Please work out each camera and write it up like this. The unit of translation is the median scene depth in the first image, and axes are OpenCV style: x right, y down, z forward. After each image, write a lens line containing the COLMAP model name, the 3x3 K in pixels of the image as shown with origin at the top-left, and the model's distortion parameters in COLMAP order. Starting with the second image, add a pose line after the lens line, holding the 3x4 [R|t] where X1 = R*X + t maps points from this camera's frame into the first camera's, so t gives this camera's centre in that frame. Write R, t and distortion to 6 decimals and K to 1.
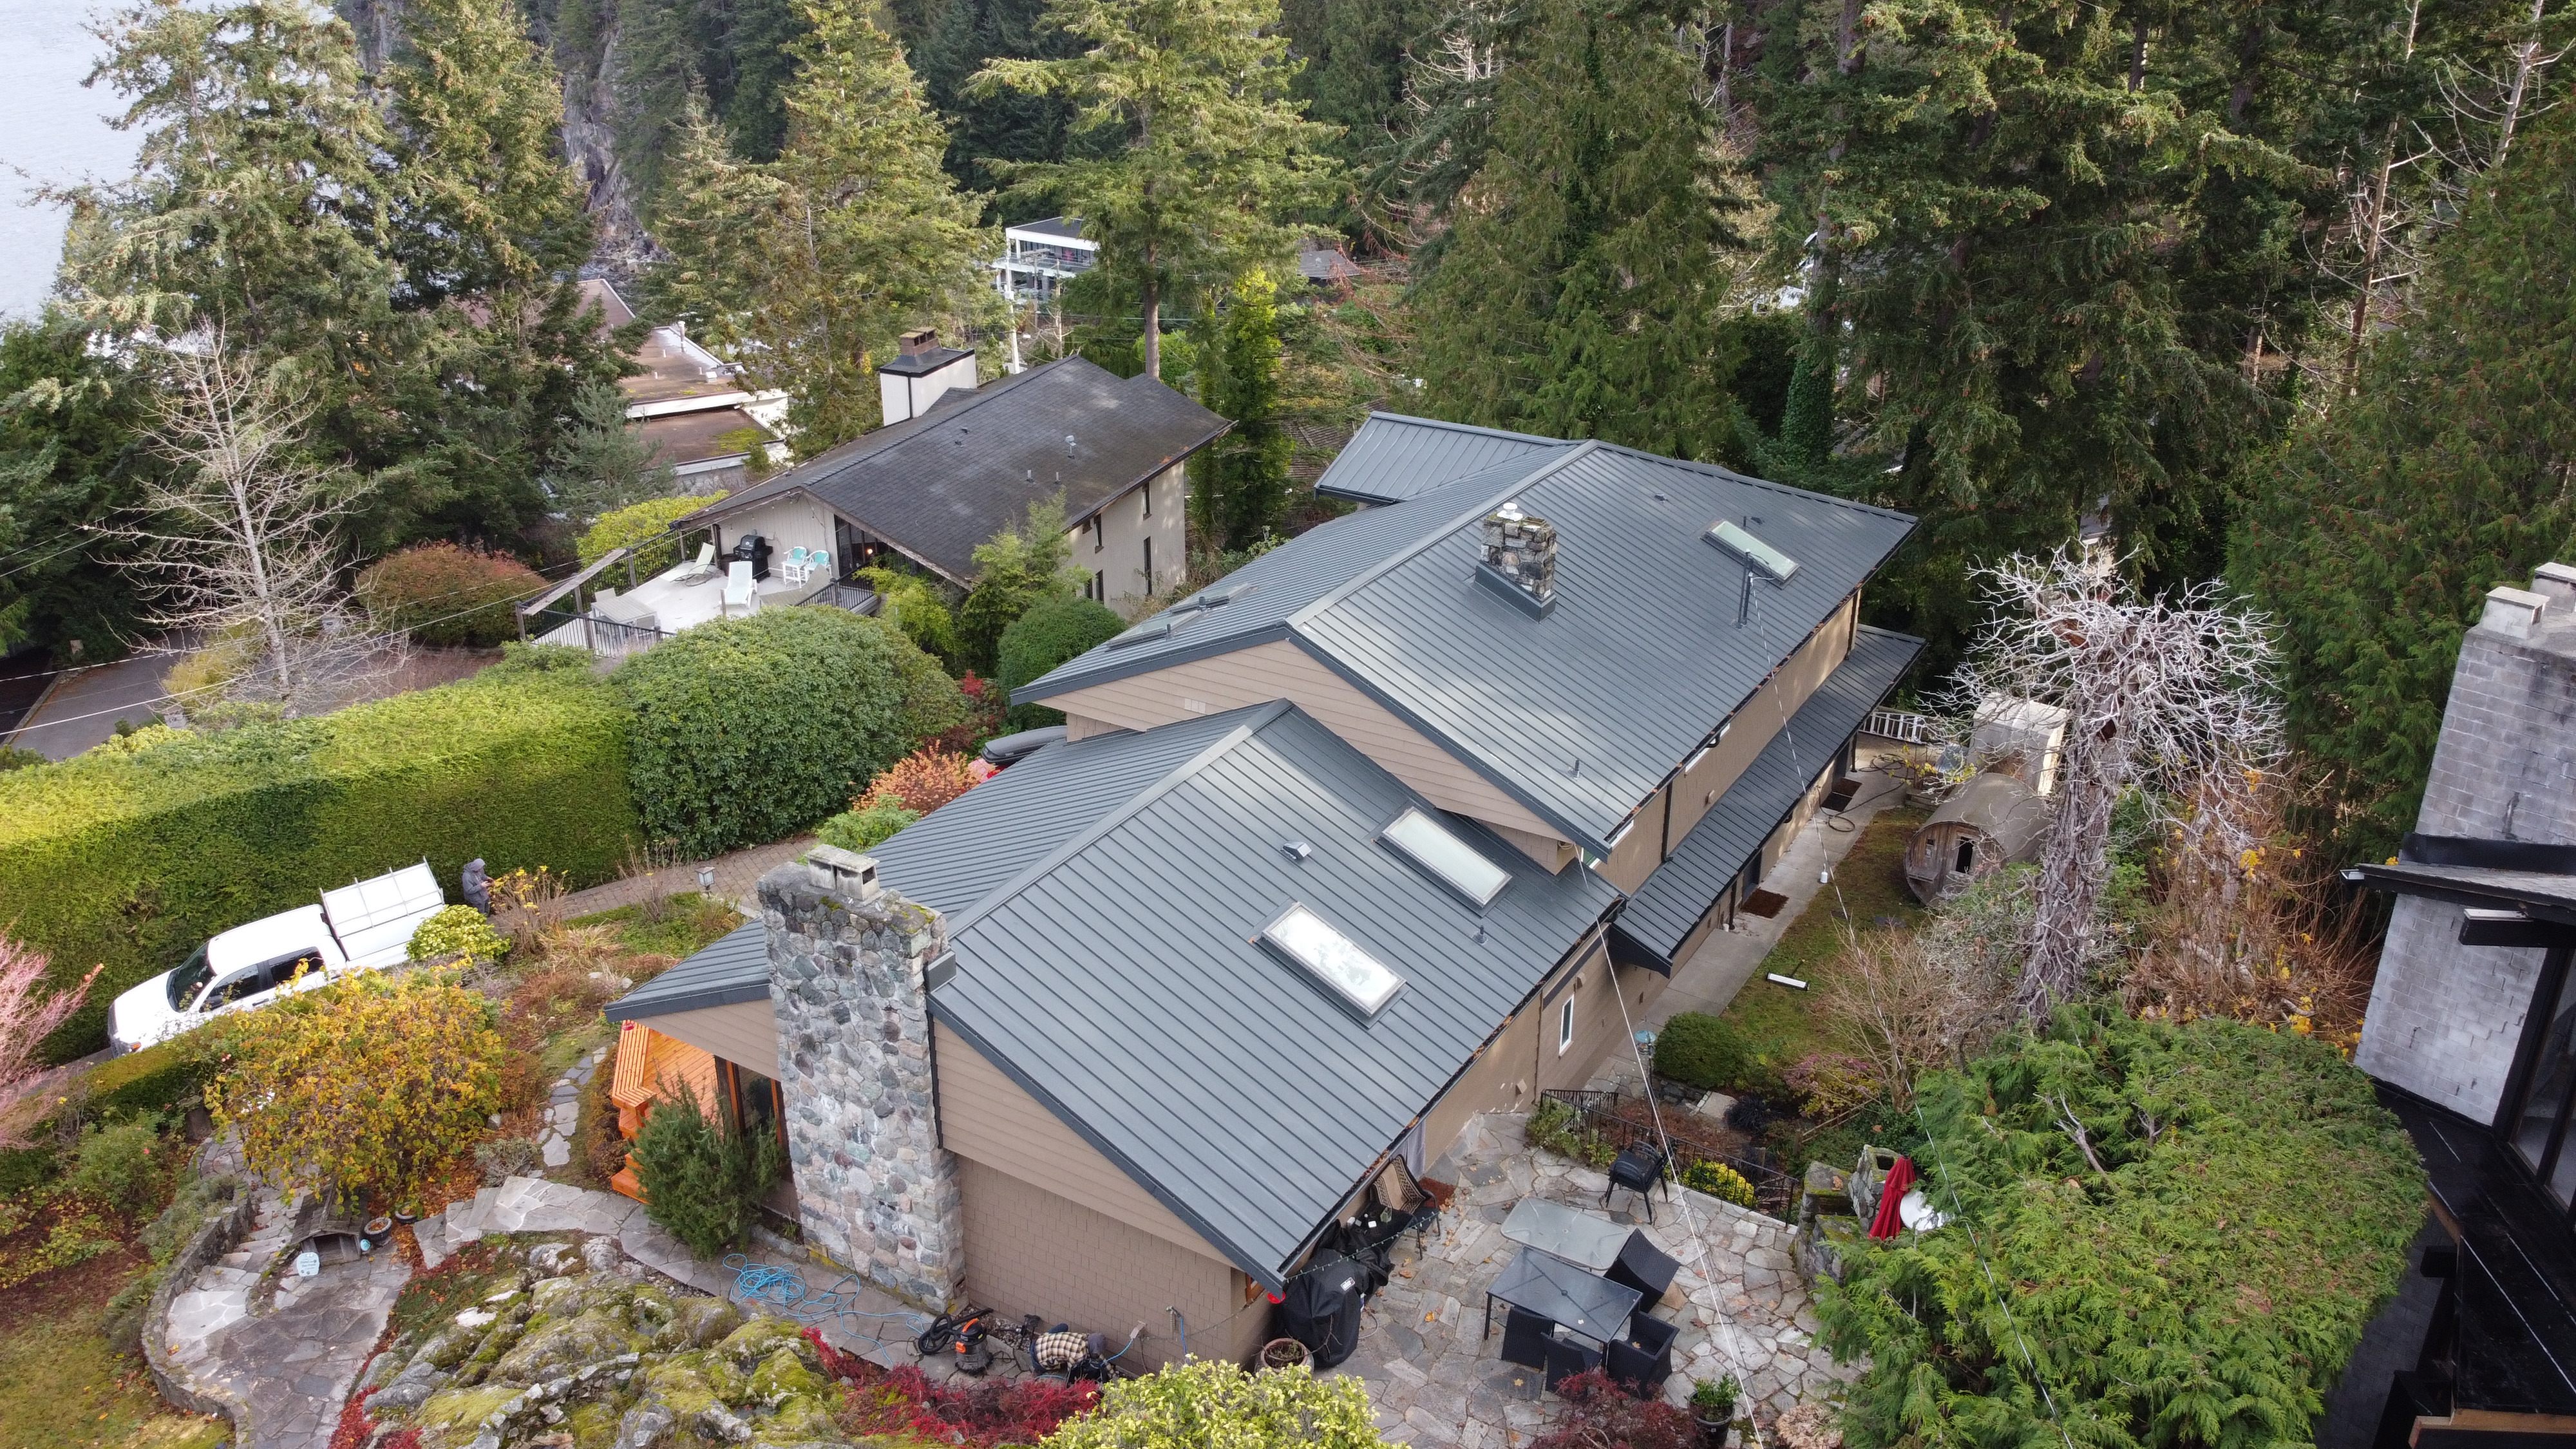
lens RADIAL K [[1835.1, 0, 1289.2], [0, 1835.1, 790.0], [0, 0, 1]] dist [0.006668, 0.002680]
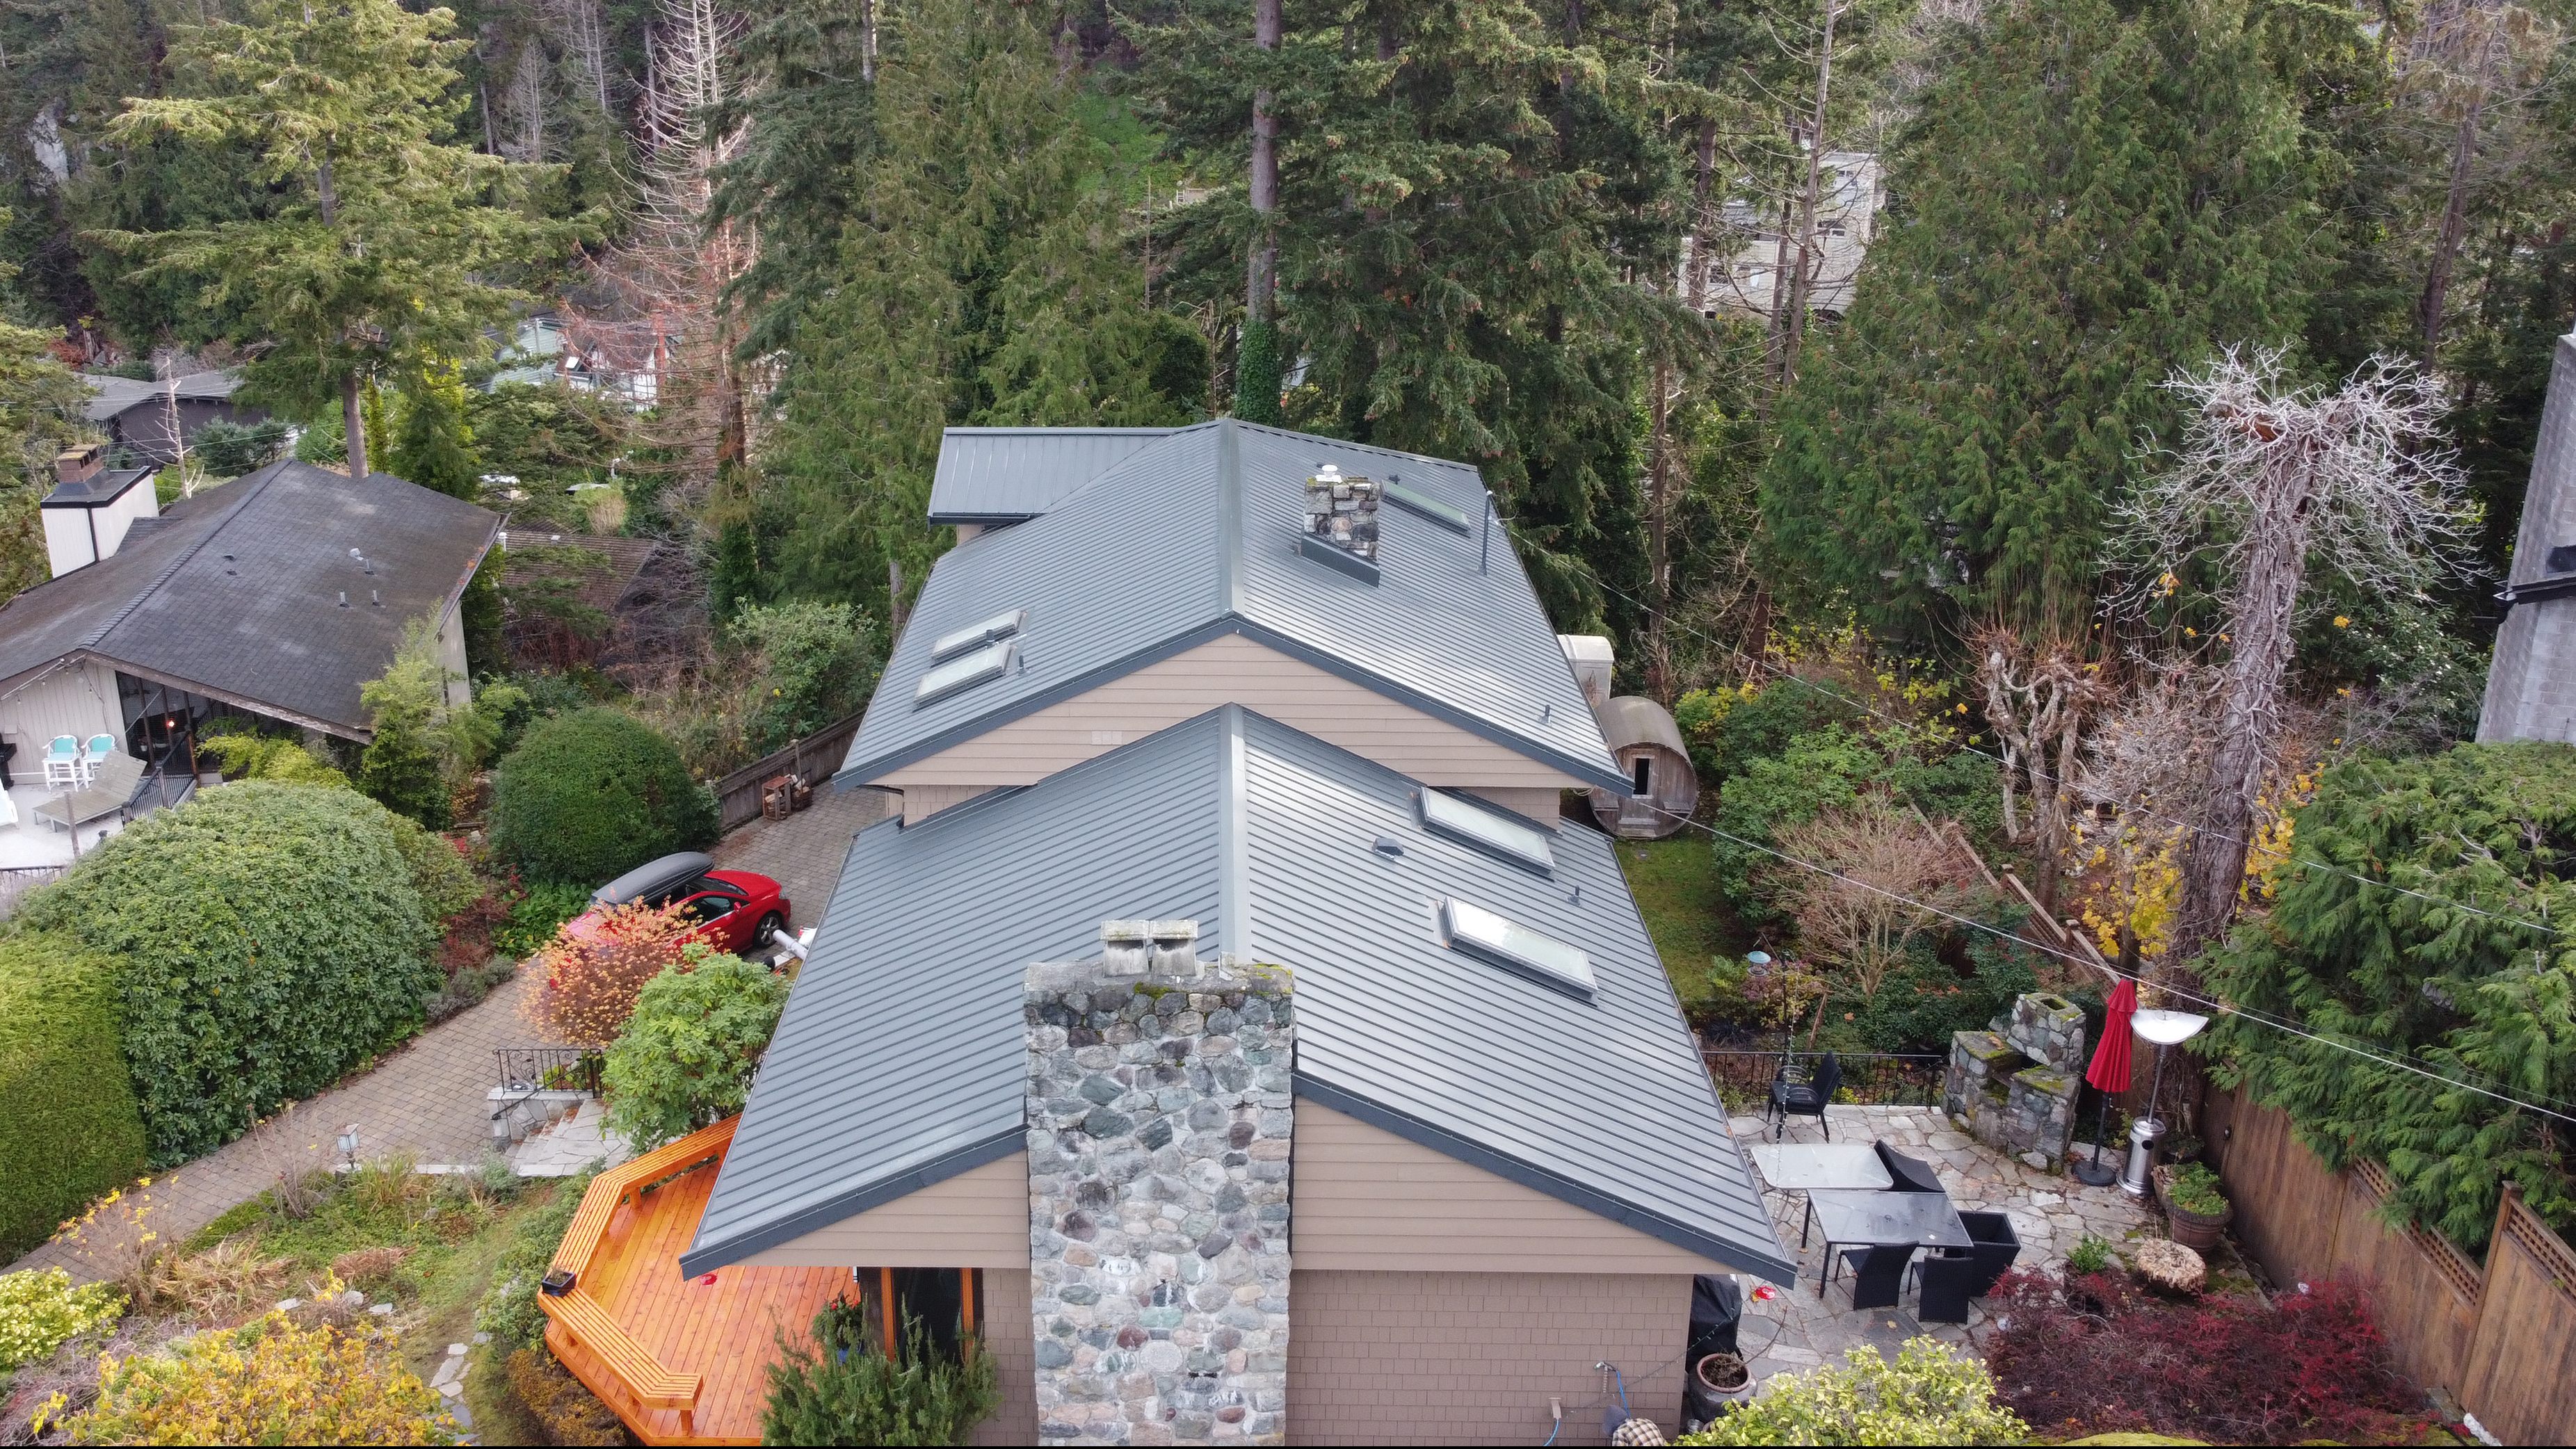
lens RADIAL K [[1984.9, 0, 1288.0], [0, 1984.9, 724.5], [0, 0, 1]] dist [0.002430, -0.000107]
pose [[0.871248, -0.188796, 0.453081, -0.412822], [0.225805, 0.973757, -0.028451, -0.007620], [-0.435819, 0.127096, 0.891015, 0.162021]]
